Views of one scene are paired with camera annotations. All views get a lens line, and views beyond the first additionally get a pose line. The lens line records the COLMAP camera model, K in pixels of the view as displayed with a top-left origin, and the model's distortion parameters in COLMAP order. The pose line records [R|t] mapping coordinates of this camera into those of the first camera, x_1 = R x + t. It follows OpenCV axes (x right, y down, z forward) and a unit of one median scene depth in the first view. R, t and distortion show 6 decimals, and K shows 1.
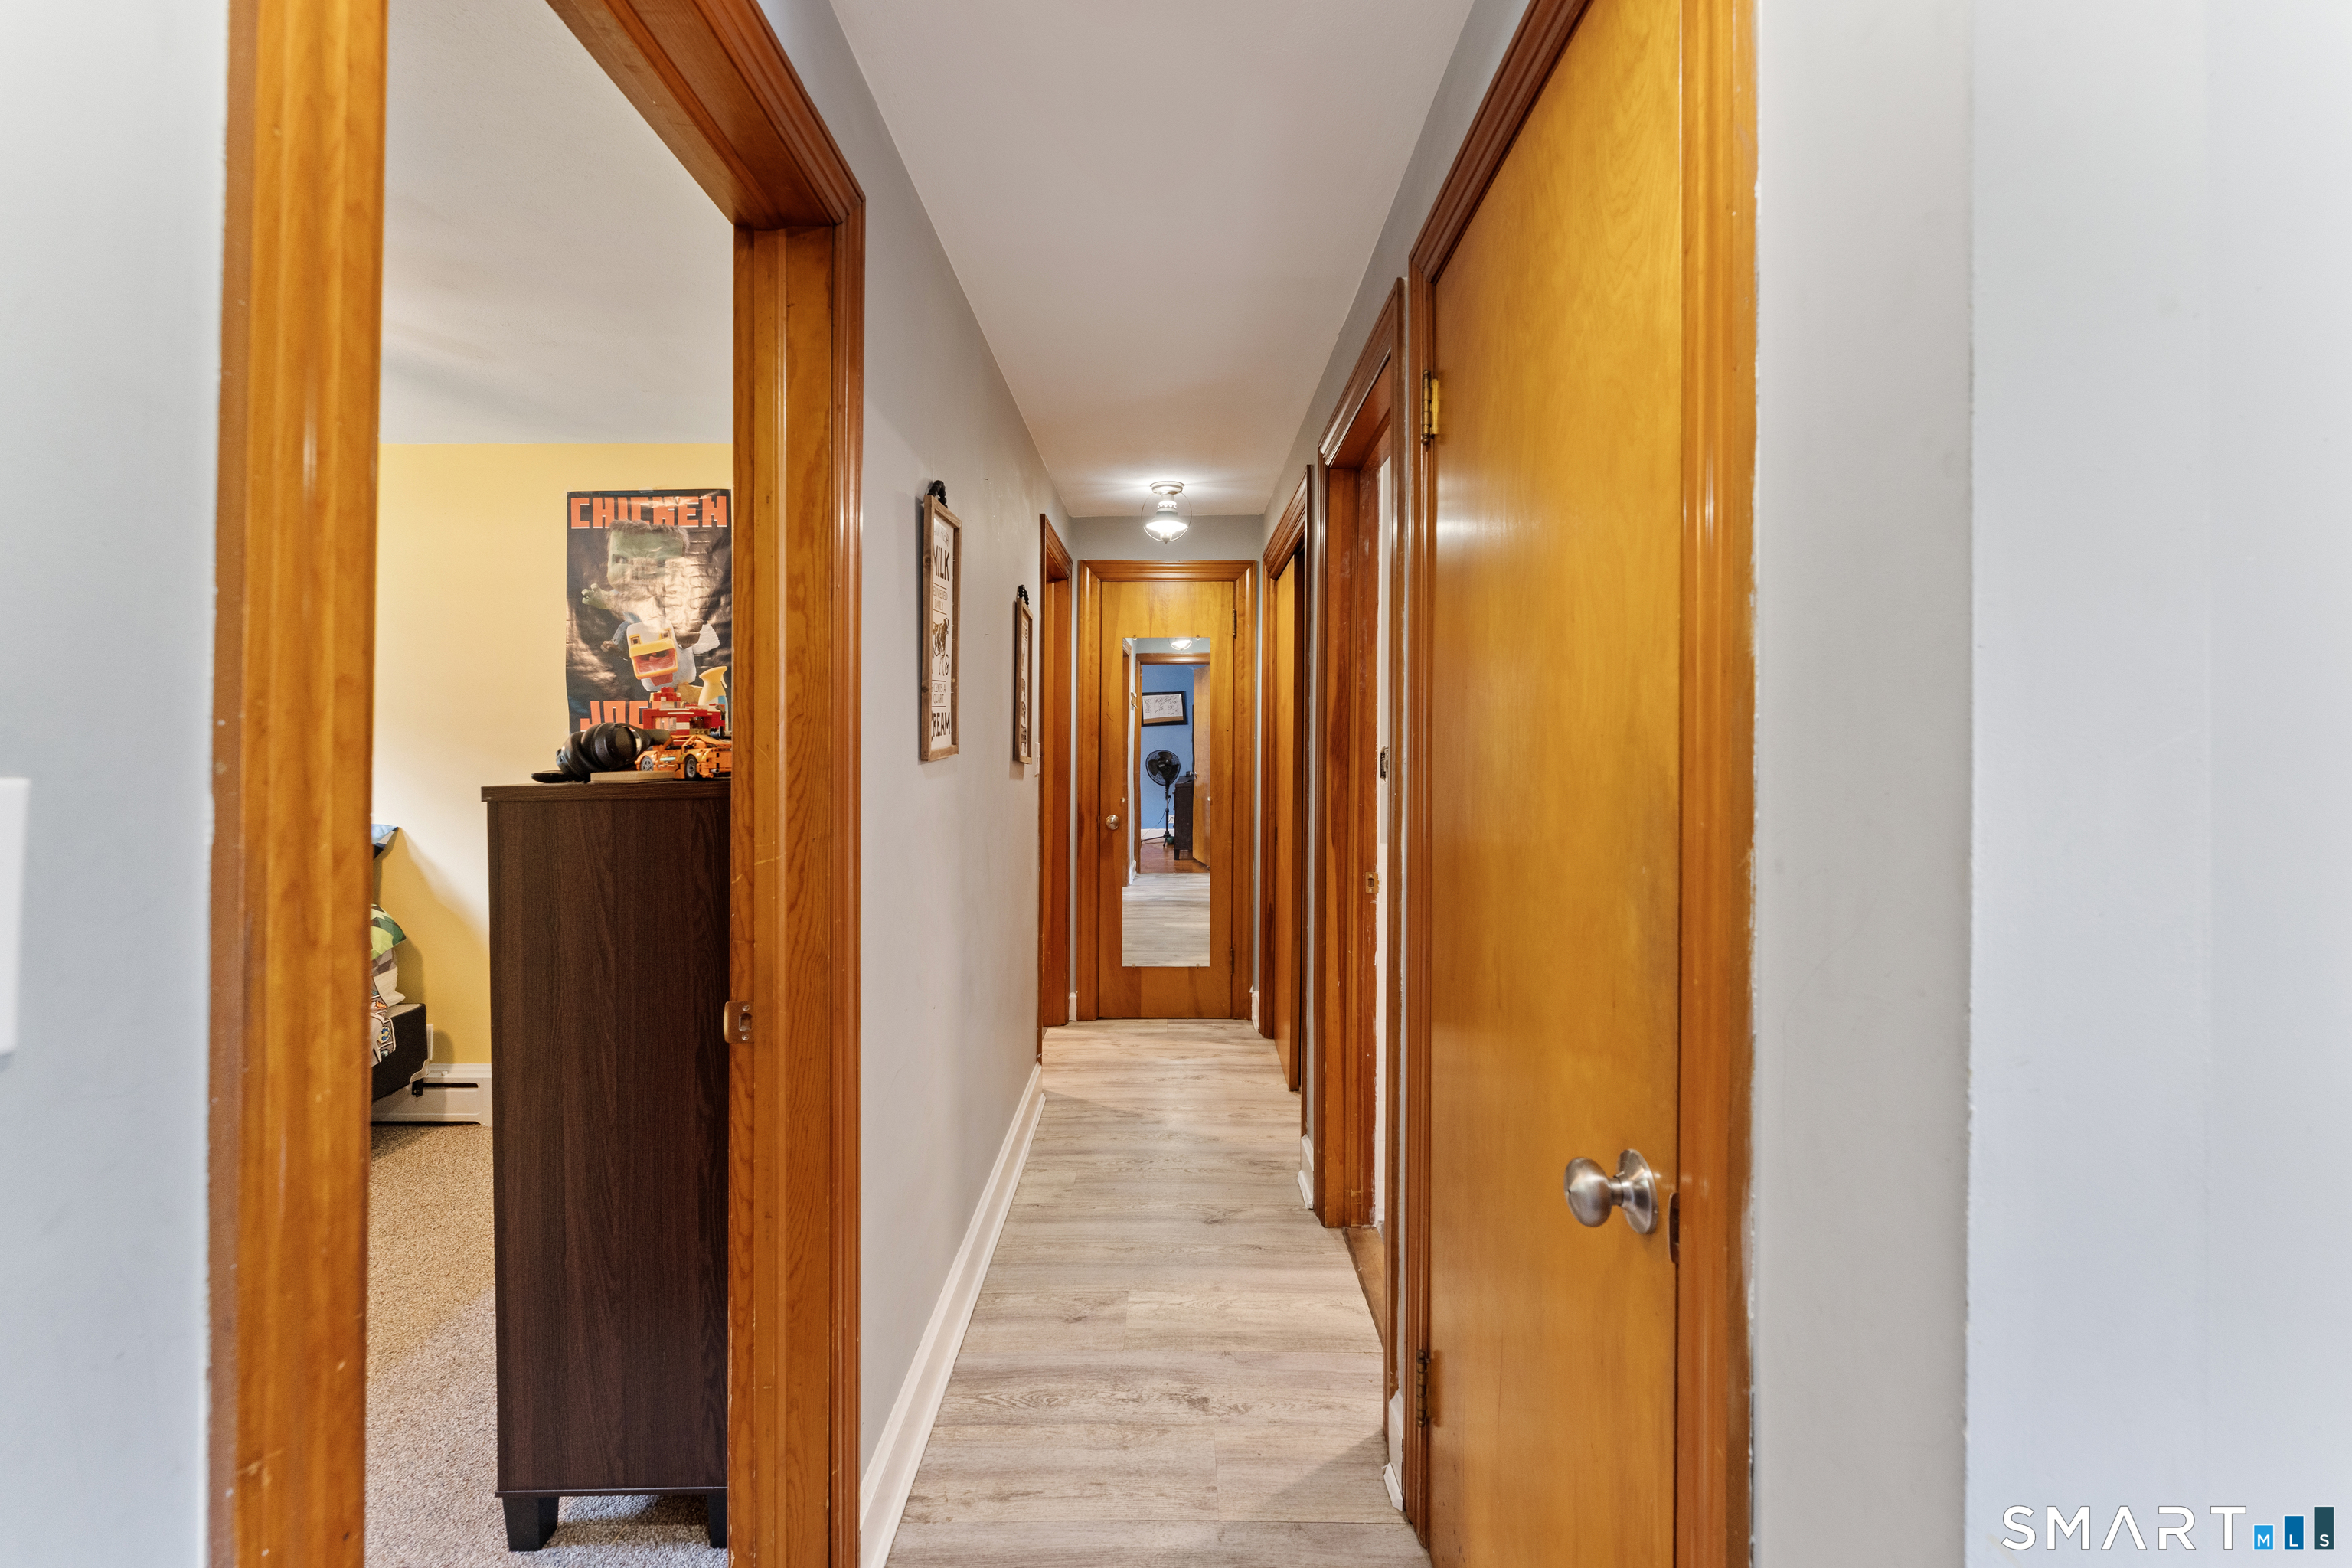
lens RADIAL K [[943.8, 0, 1157.5], [0, 943.8, 737.6], [0, 0, 1]] dist [-0.003688, -0.000571]
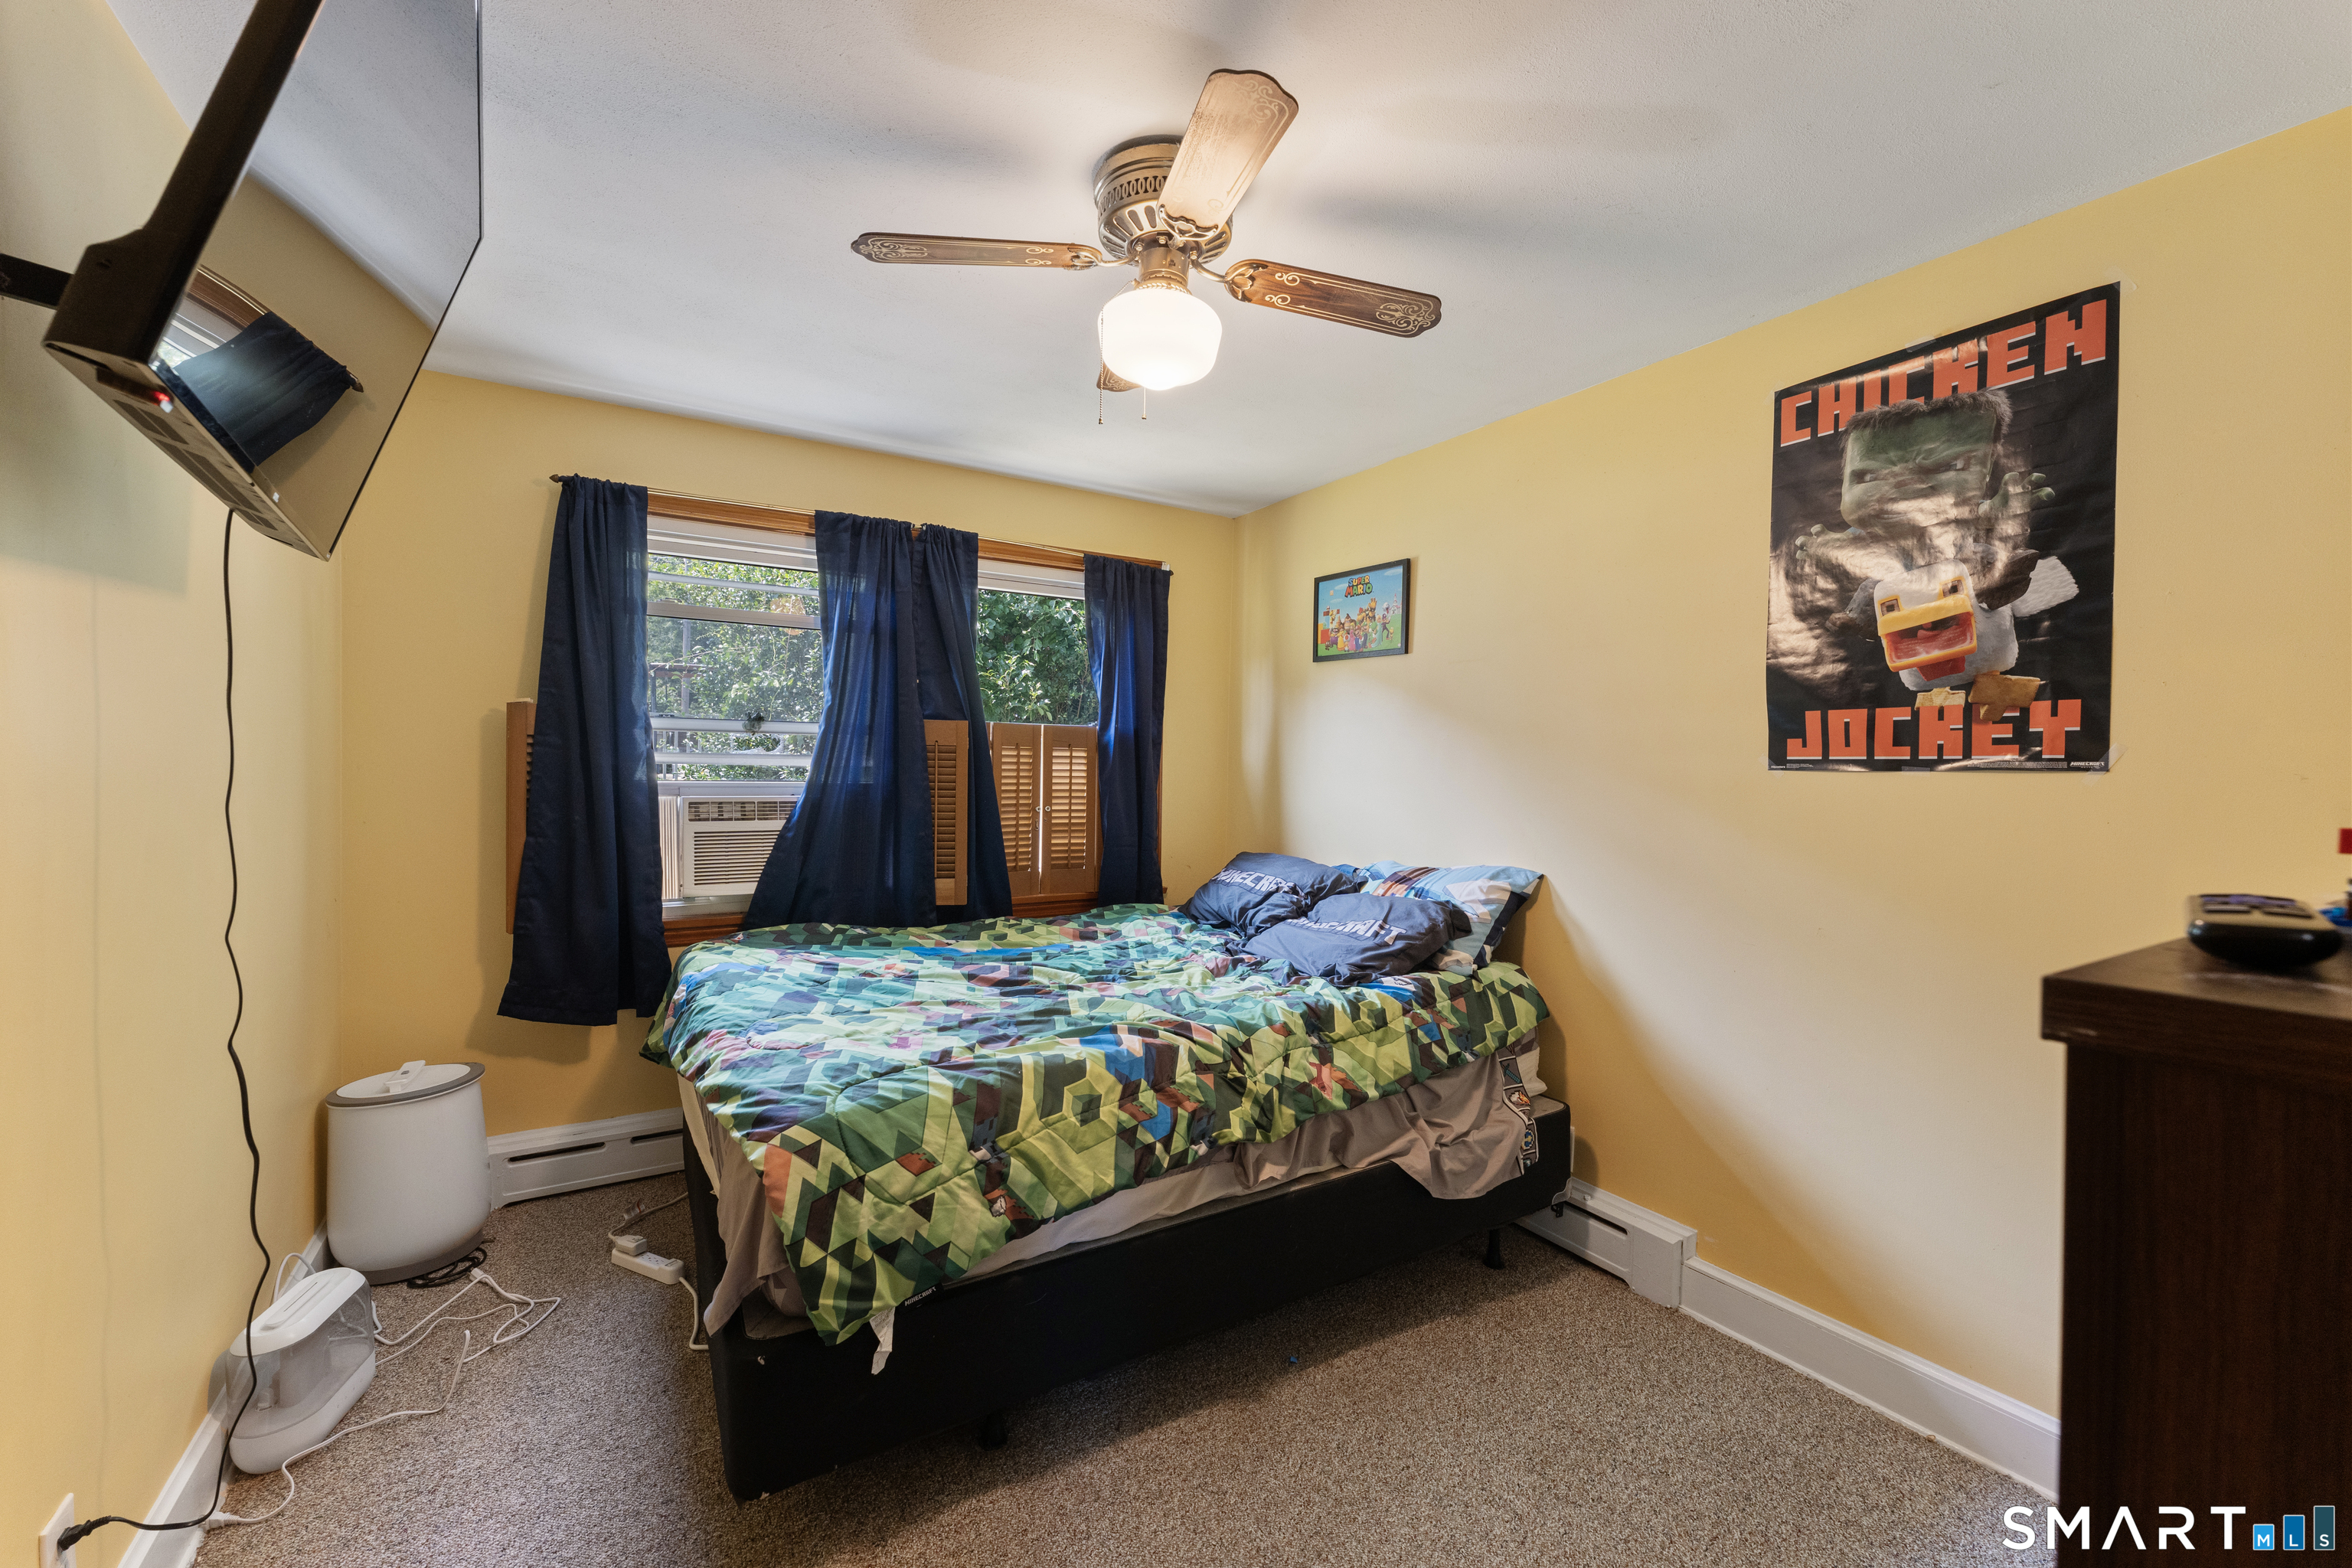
lens RADIAL K [[943.8, 0, 1175.5], [0, 943.8, 778.2], [0, 0, 1]] dist [-0.003688, -0.000571]
pose [[0.518731, 0.022476, -0.854642, -0.277804], [-0.013153, 0.999746, 0.018309, 0.000574], [0.854837, 0.001743, 0.518894, 0.305694]]
